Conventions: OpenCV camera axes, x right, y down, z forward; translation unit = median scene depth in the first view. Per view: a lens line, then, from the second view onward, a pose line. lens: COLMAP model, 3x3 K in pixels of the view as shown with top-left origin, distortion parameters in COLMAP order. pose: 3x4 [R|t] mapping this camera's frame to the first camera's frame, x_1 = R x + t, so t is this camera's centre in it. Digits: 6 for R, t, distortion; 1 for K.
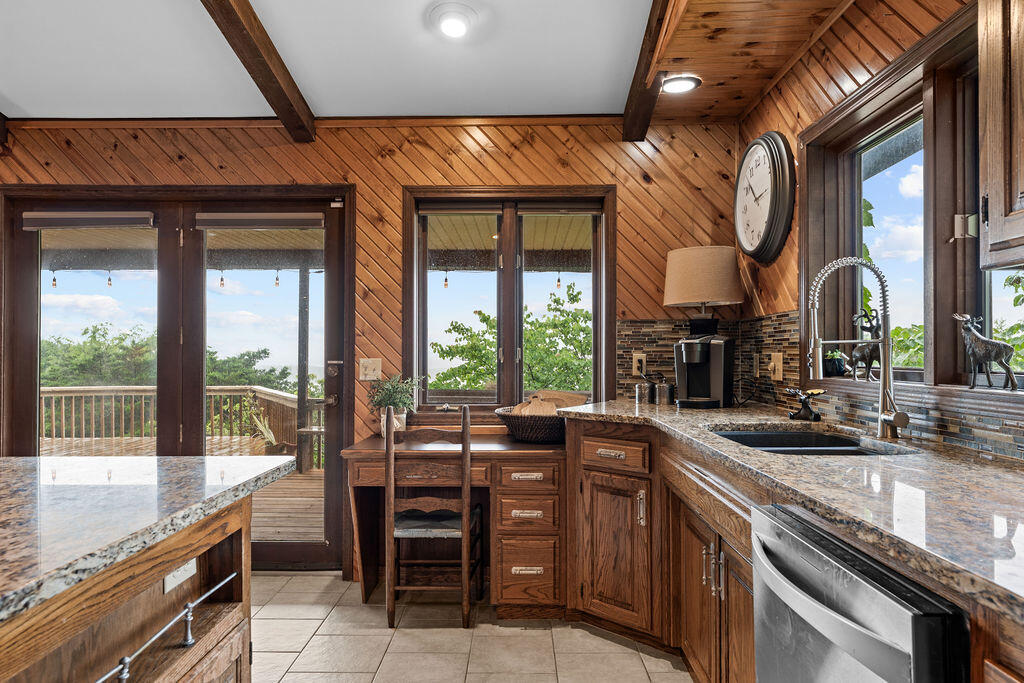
lens RADIAL K [[700.5, 0, 510.8], [0, 700.5, 344.5], [0, 0, 1]] dist [0.009311, 0.000527]
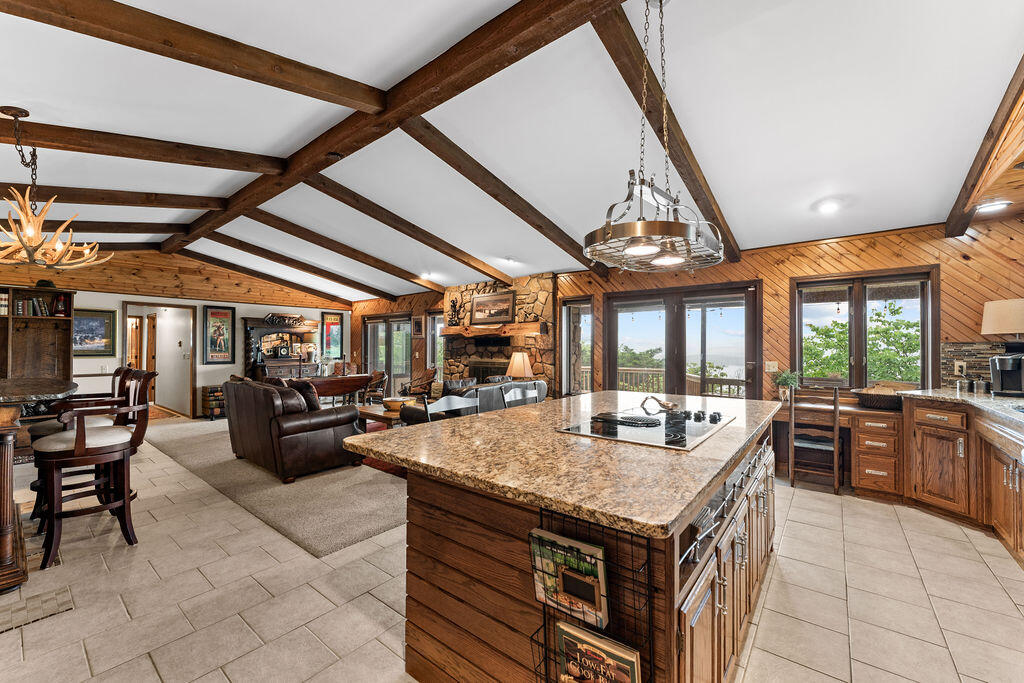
lens RADIAL K [[404.1, 0, 513.2], [0, 404.1, 344.4], [0, 0, 1]] dist [-0.001417, 0.000684]
pose [[0.788104, -0.004842, -0.615523, -0.069097], [0.006548, 0.999978, 0.000517, -0.039045], [0.615507, -0.004438, 0.788119, -0.447258]]
